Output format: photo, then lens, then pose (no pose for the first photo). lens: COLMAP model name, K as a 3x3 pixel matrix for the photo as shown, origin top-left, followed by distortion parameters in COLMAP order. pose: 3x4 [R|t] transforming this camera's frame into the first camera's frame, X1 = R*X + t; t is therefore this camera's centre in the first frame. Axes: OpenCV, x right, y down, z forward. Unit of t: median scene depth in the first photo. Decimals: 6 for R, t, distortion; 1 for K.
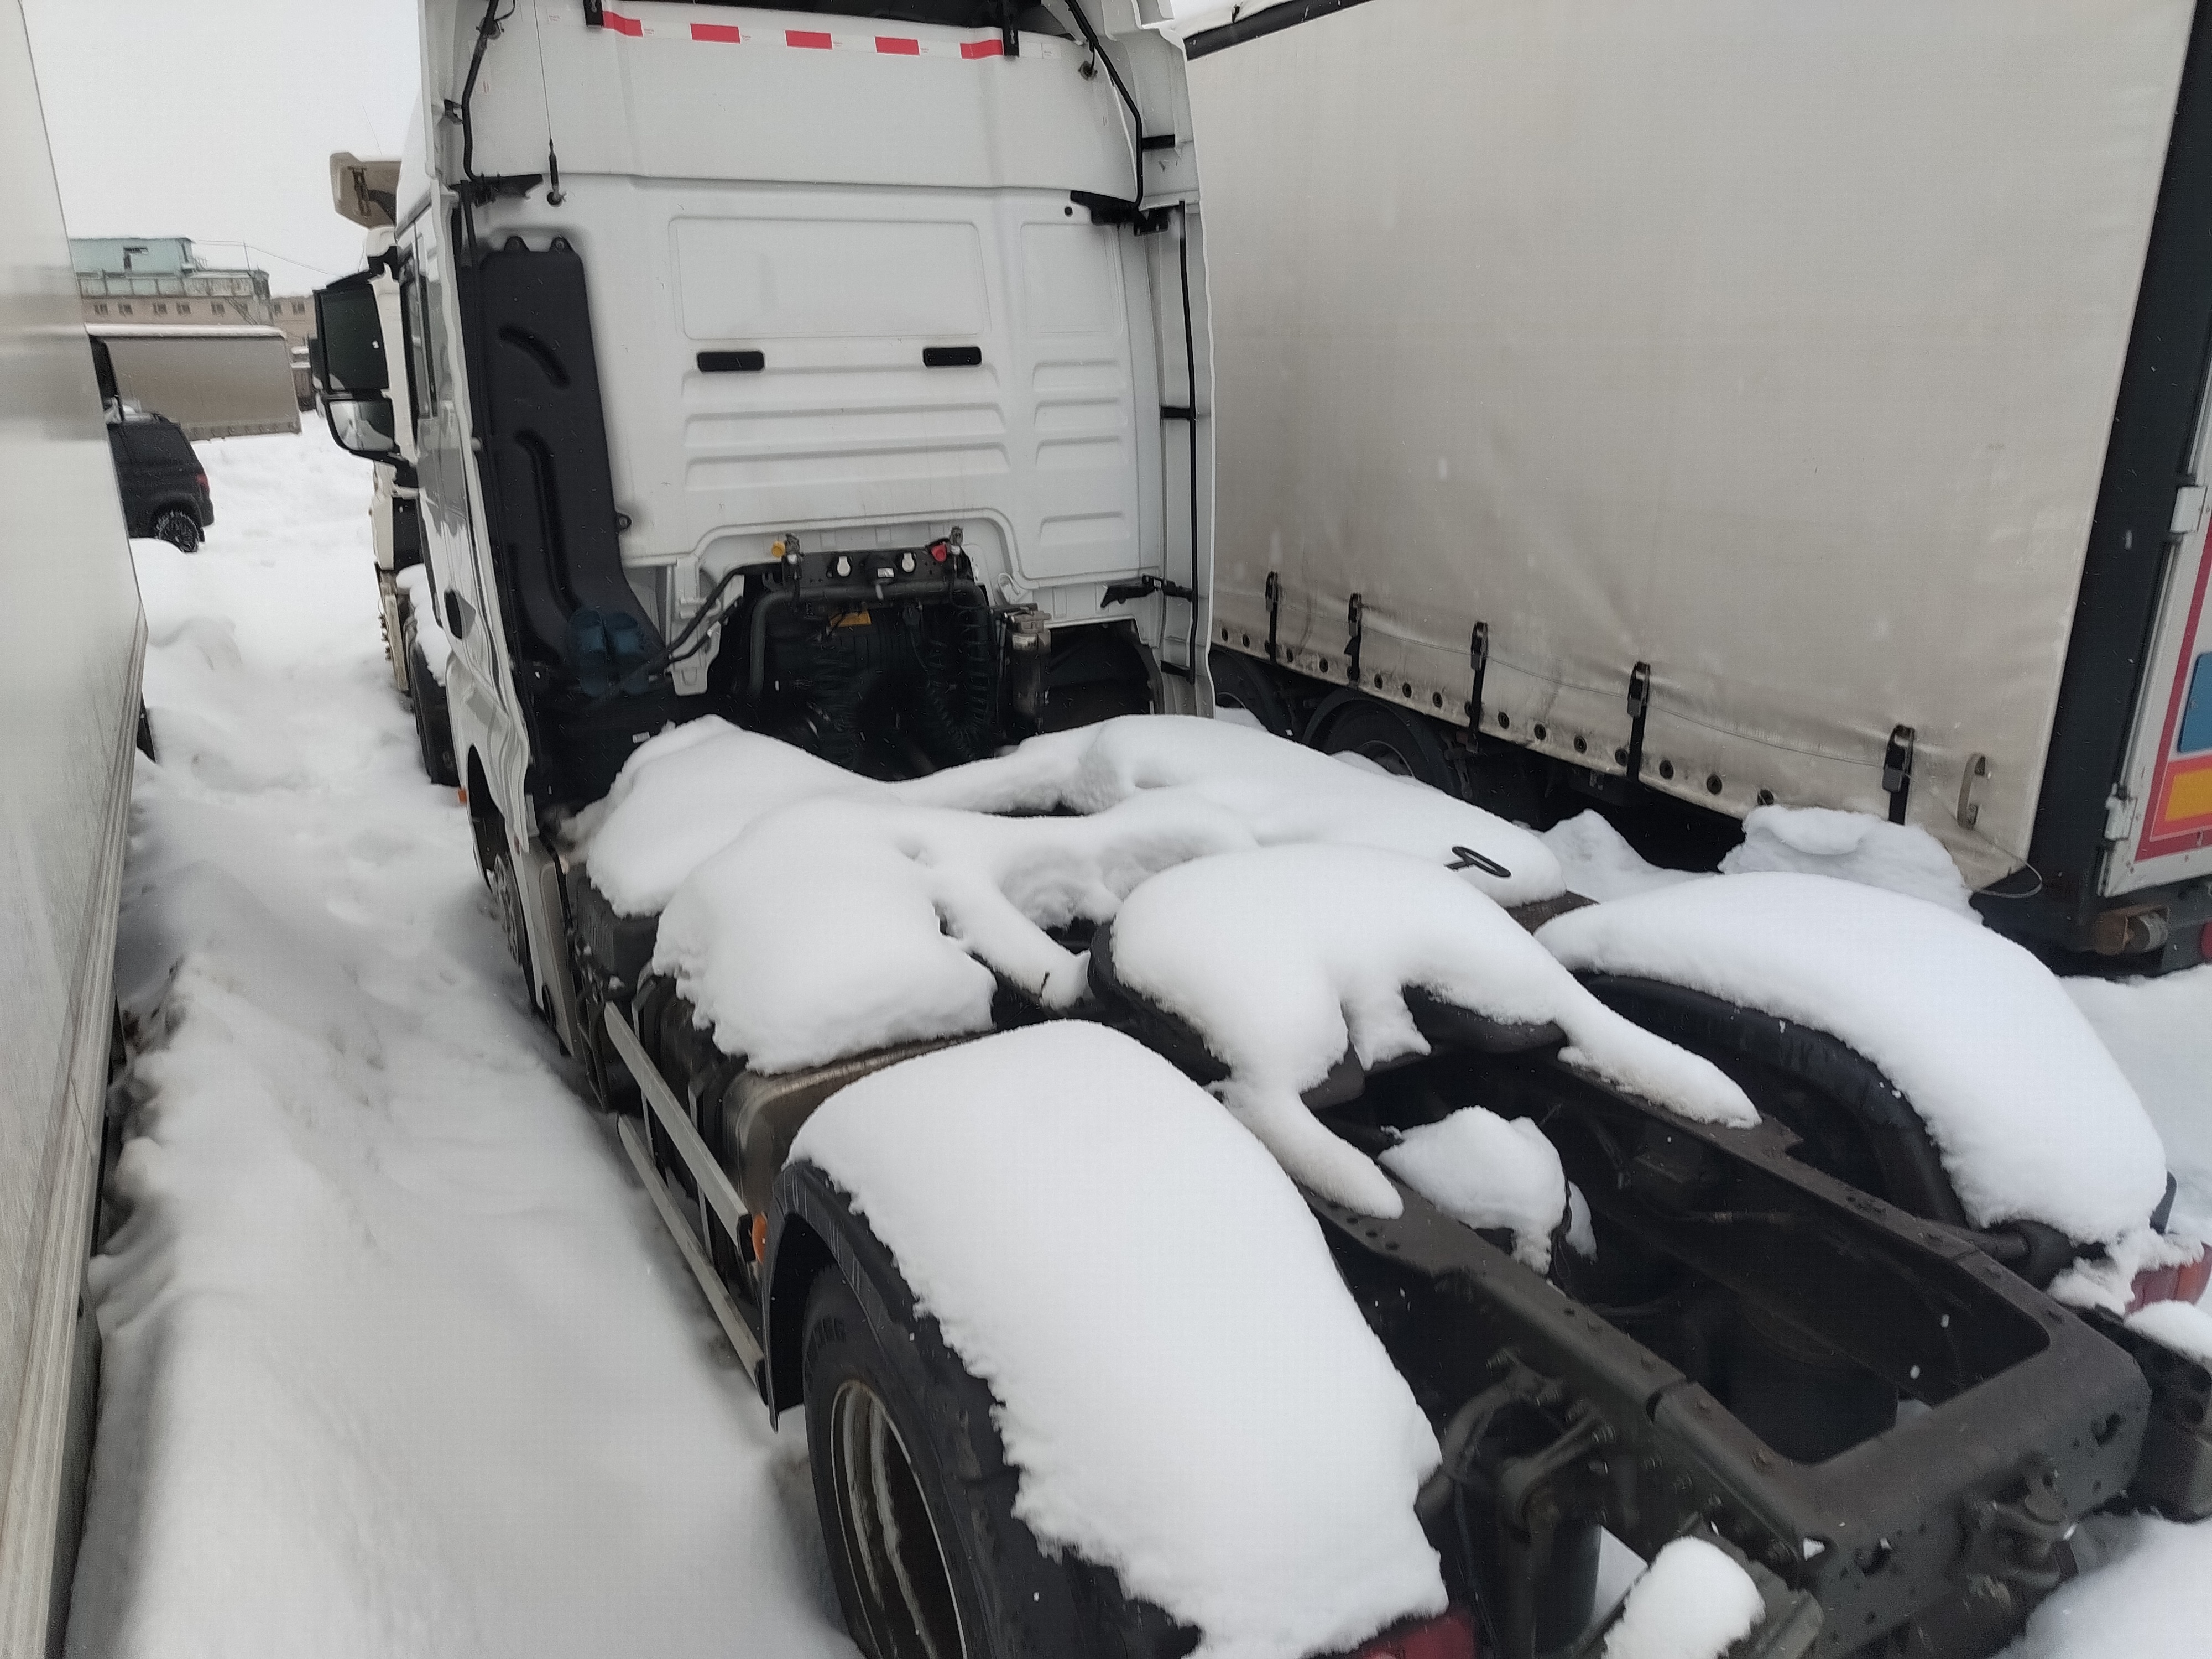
lens RADIAL K [[1558.5, 0, 1091.3], [0, 1558.5, 796.8], [0, 0, 1]] dist [0.024169, -0.029475]
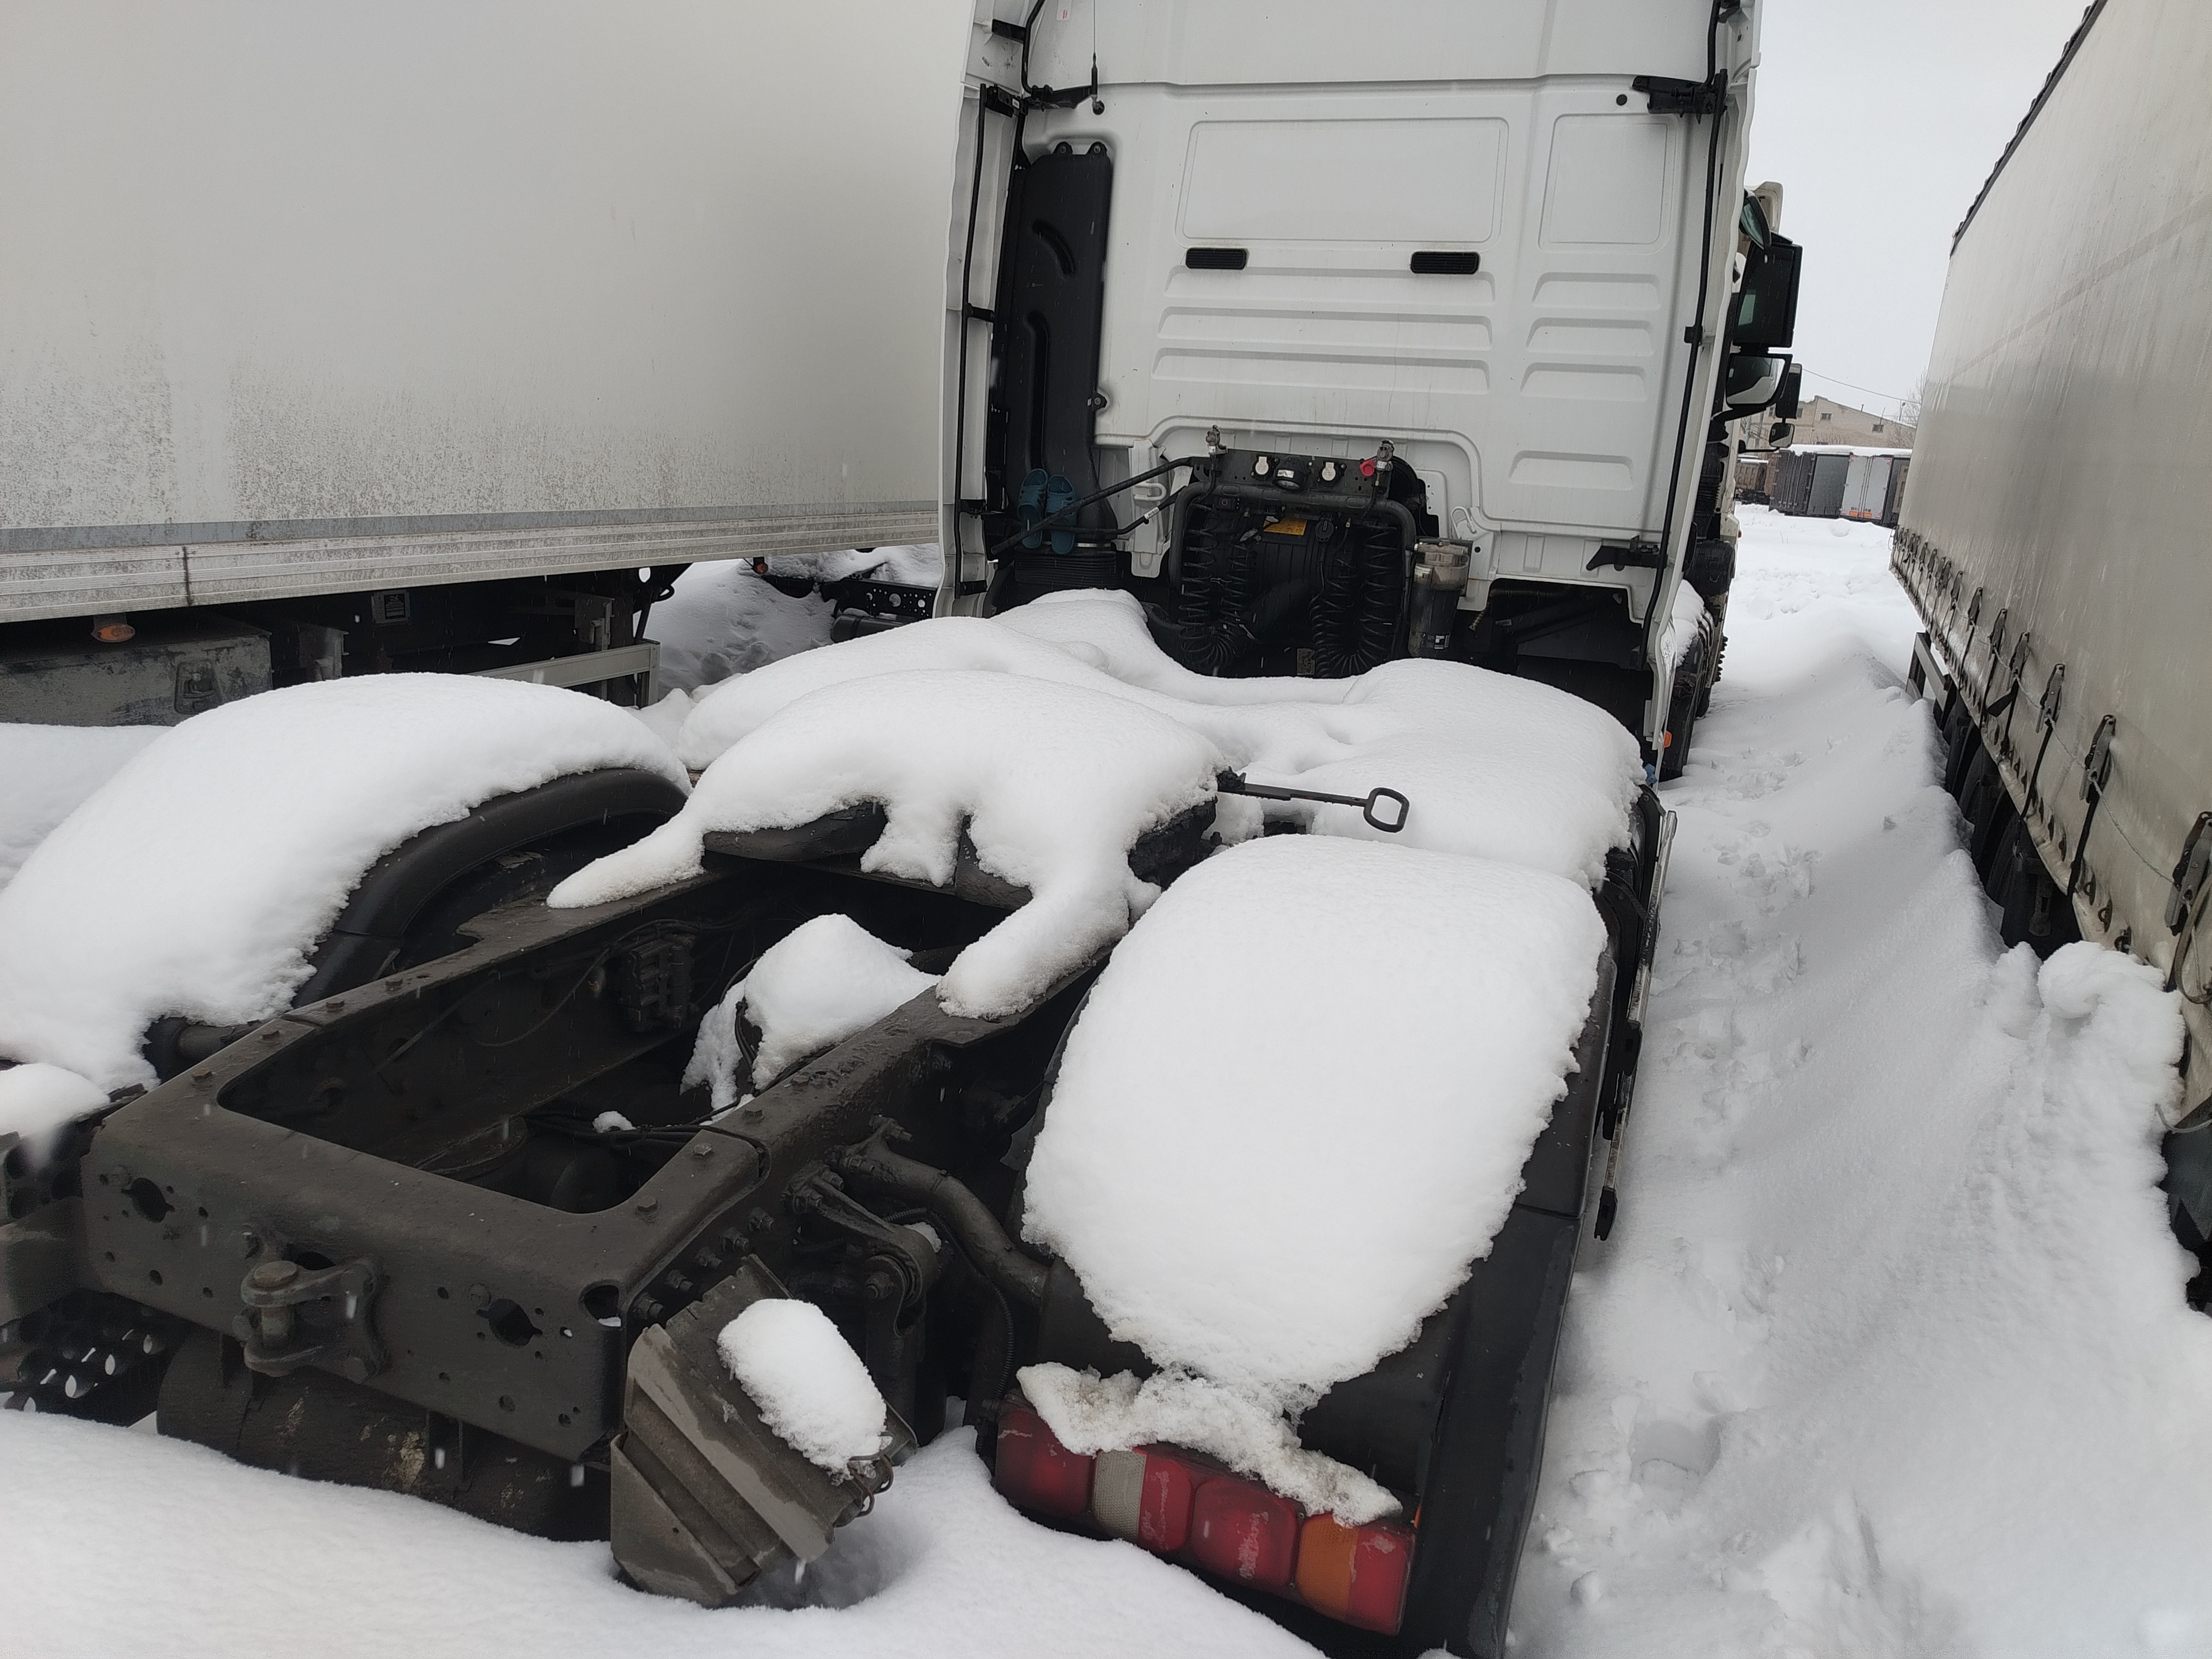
lens RADIAL K [[1558.5, 0, 1091.3], [0, 1558.5, 796.8], [0, 0, 1]] dist [0.024169, -0.029475]
pose [[0.646313, 0.243661, -0.723125, 0.534810], [-0.276087, 0.958117, 0.076083, 0.008714], [0.711376, 0.150472, 0.686515, 0.267959]]
